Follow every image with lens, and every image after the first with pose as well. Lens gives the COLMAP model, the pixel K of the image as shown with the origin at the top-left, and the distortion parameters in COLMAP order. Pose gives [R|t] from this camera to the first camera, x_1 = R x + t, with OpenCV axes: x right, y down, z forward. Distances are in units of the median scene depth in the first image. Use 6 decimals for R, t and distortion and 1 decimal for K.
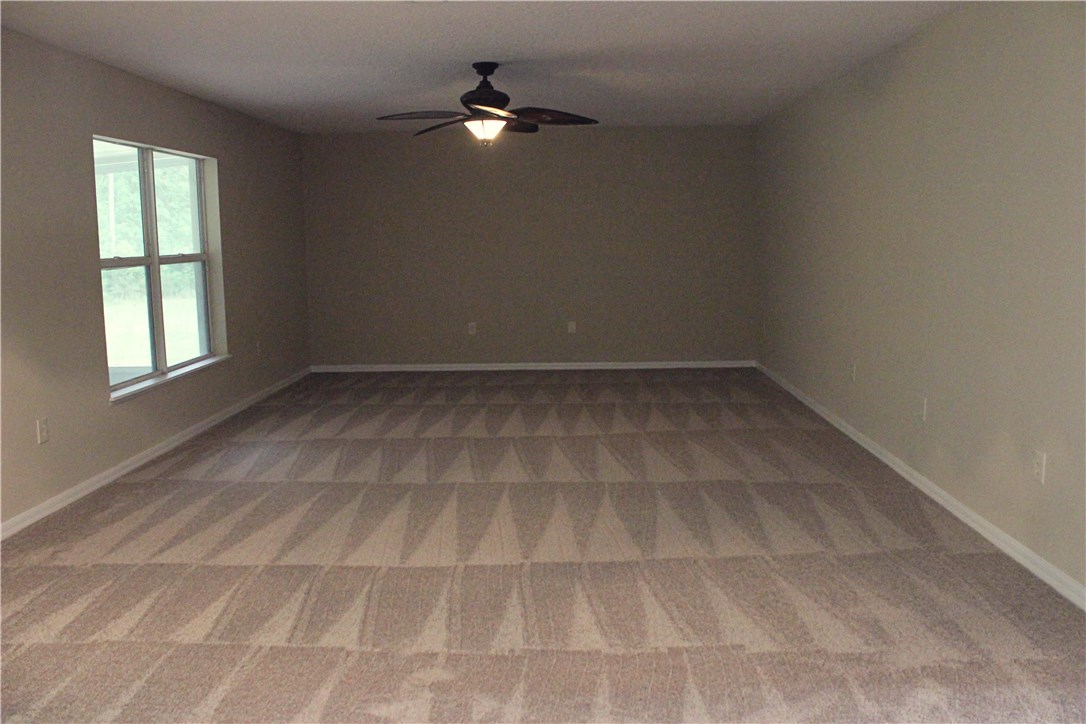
lens RADIAL K [[894.2, 0, 543.0], [0, 894.2, 362.0], [0, 0, 1]] dist [-0.177804, 0.142368]
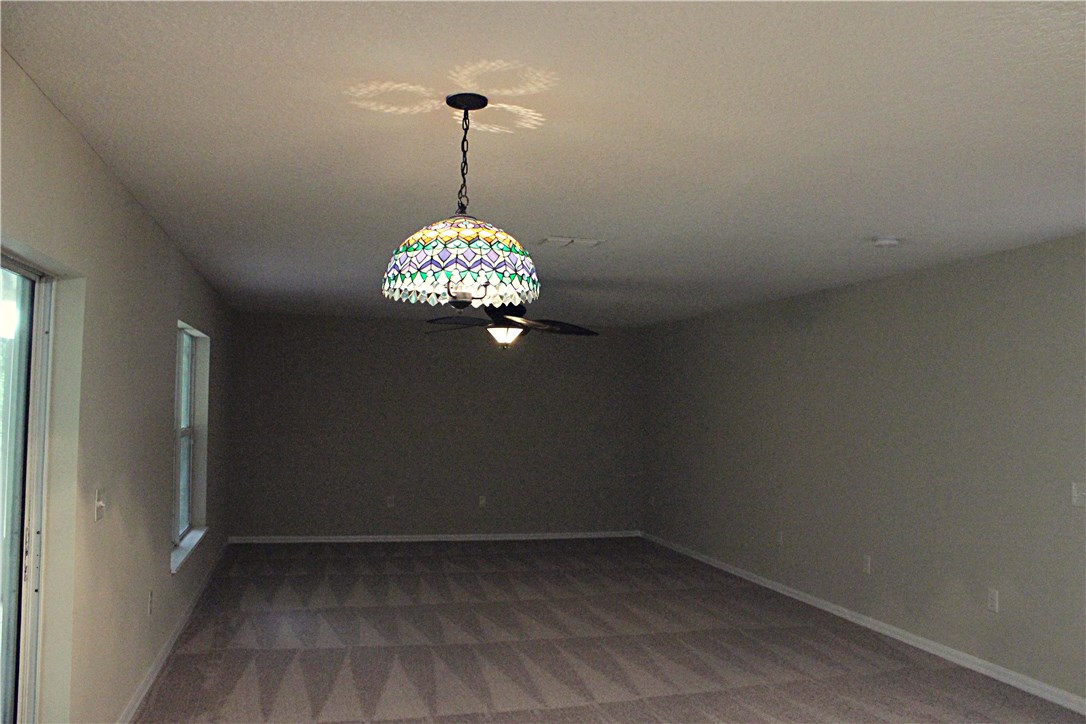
lens RADIAL K [[894.2, 0, 543.0], [0, 894.2, 362.0], [0, 0, 1]] dist [-0.177804, 0.142368]
pose [[0.958046, 0.047861, 0.282590, -0.351418], [0.006142, 0.982304, -0.187191, -0.004836], [-0.286549, 0.181073, 0.940799, -0.126212]]
